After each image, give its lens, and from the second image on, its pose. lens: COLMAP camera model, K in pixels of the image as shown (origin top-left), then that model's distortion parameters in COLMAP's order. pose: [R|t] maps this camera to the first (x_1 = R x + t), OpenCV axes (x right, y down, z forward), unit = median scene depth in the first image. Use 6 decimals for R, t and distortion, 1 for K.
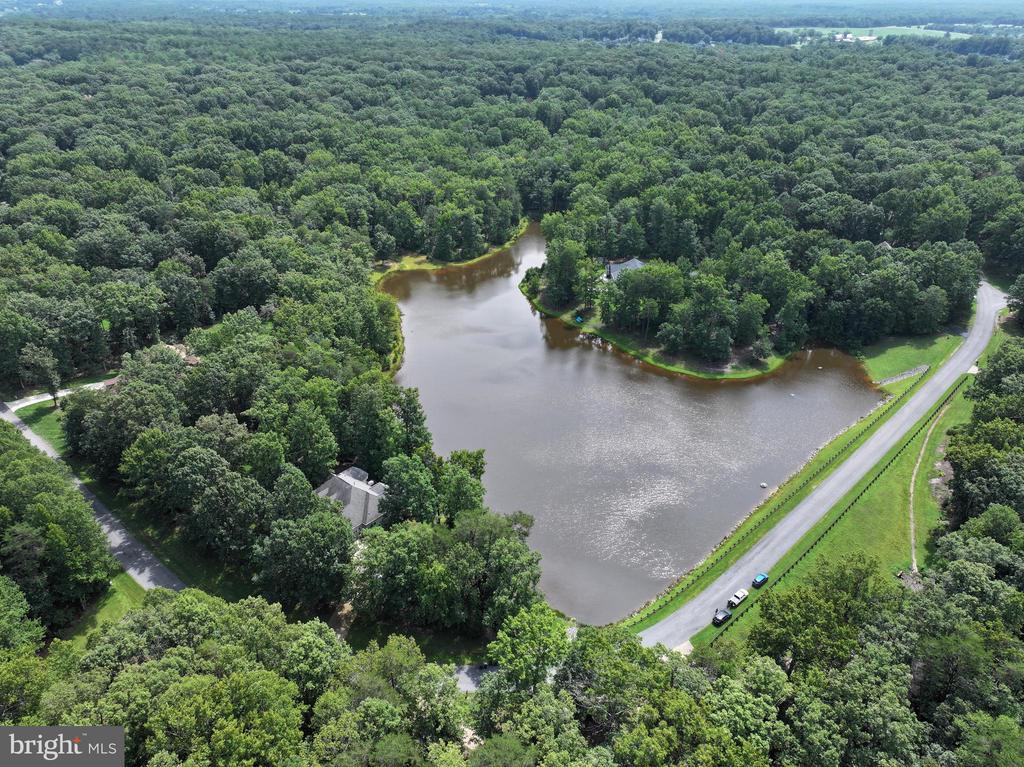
lens RADIAL K [[724.9, 0, 518.3], [0, 724.9, 379.1], [0, 0, 1]] dist [0.003722, 0.023159]
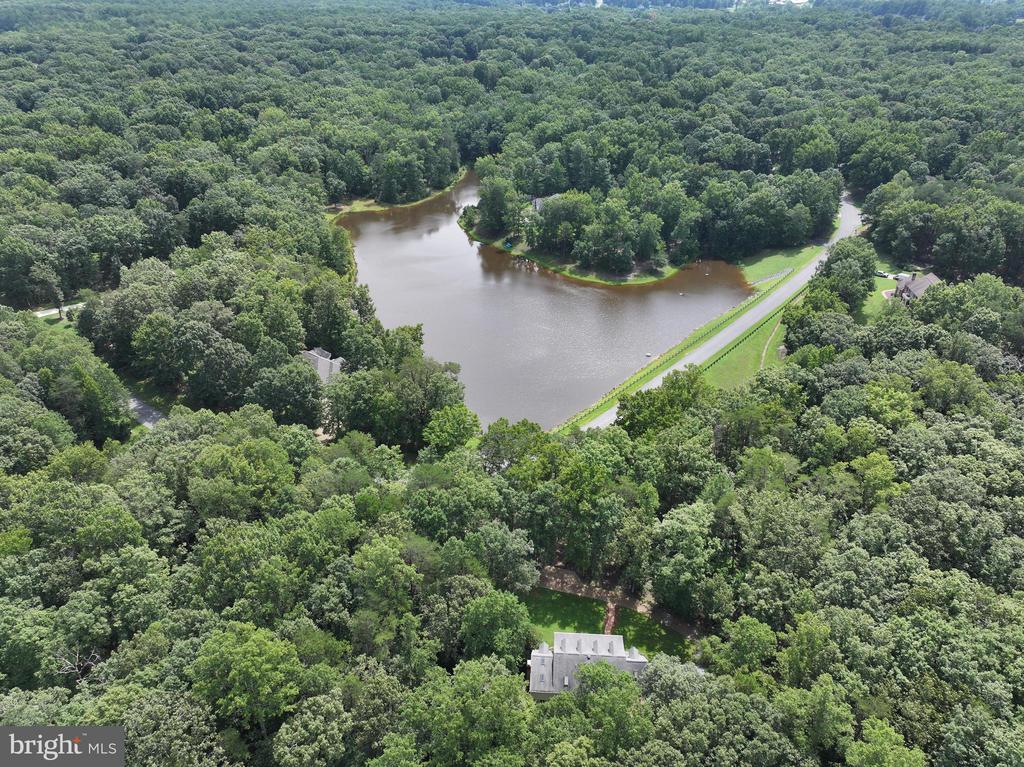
lens RADIAL K [[724.9, 0, 518.3], [0, 724.9, 379.1], [0, 0, 1]] dist [0.003722, 0.023159]
pose [[0.997821, -0.039358, 0.052962, 0.025261], [0.037438, 0.998622, 0.036770, 0.077415], [-0.054336, -0.034707, 0.997919, -0.143473]]
